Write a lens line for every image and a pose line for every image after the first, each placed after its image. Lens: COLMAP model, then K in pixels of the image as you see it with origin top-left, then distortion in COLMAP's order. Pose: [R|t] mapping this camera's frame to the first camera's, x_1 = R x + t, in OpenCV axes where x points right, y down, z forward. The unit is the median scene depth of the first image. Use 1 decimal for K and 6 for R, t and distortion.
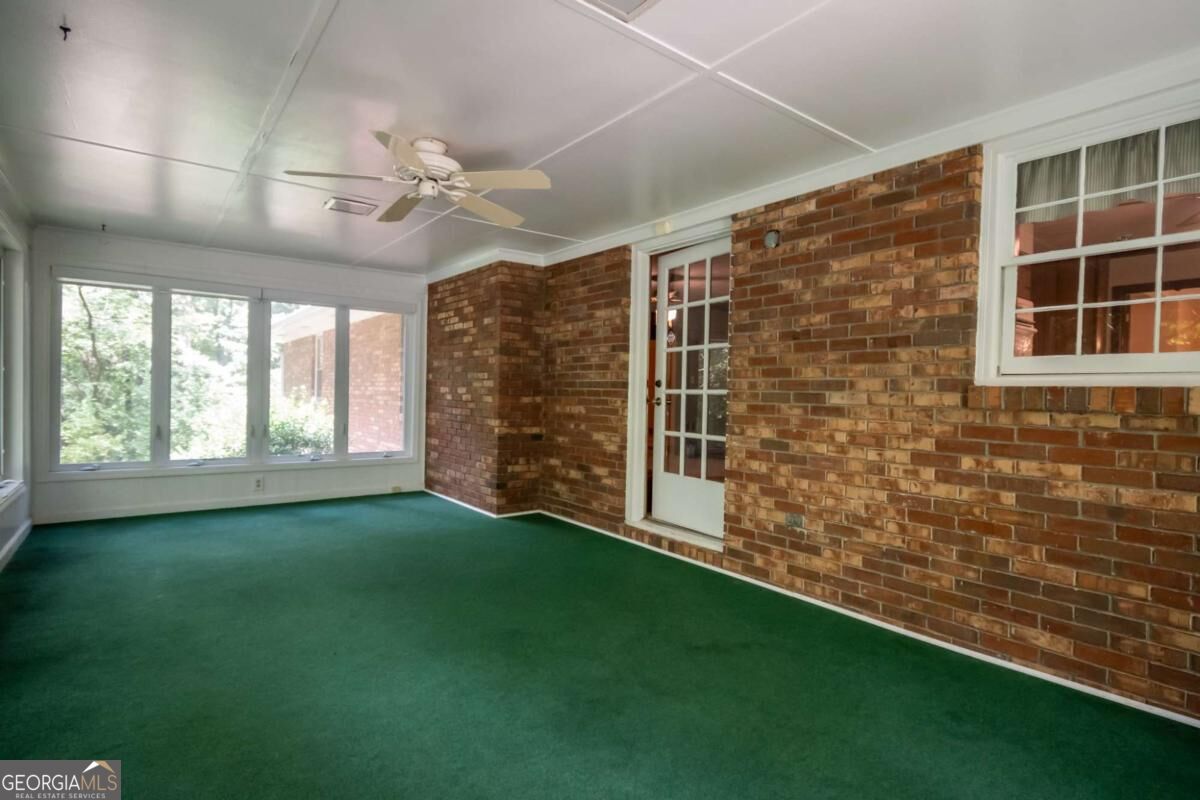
lens RADIAL K [[601.4, 0, 603.2], [0, 601.4, 403.5], [0, 0, 1]] dist [-0.000739, 0.000017]
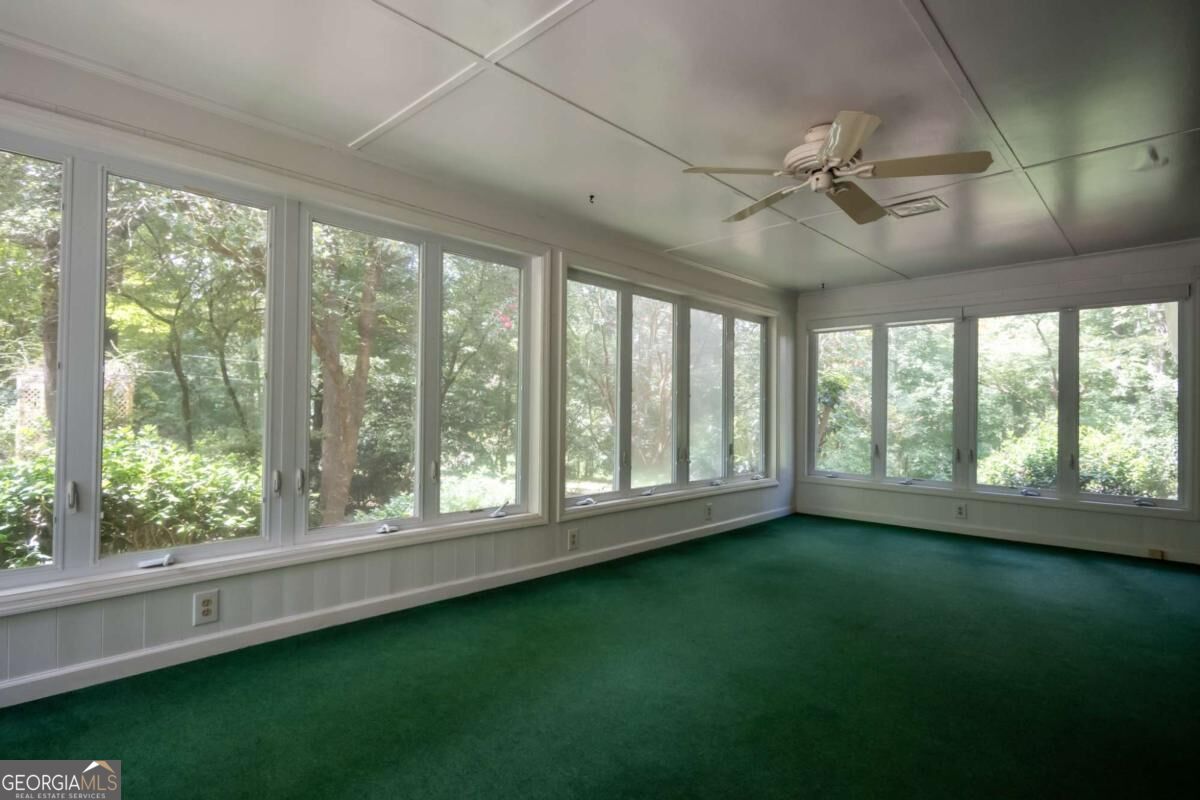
lens RADIAL K [[601.4, 0, 602.1], [0, 601.4, 399.2], [0, 0, 1]] dist [-0.000739, 0.000017]
pose [[0.152722, -0.035939, -0.987616, 0.288230], [-0.023857, 0.998913, -0.040040, 0.008197], [0.987981, 0.029676, 0.151698, 0.291743]]
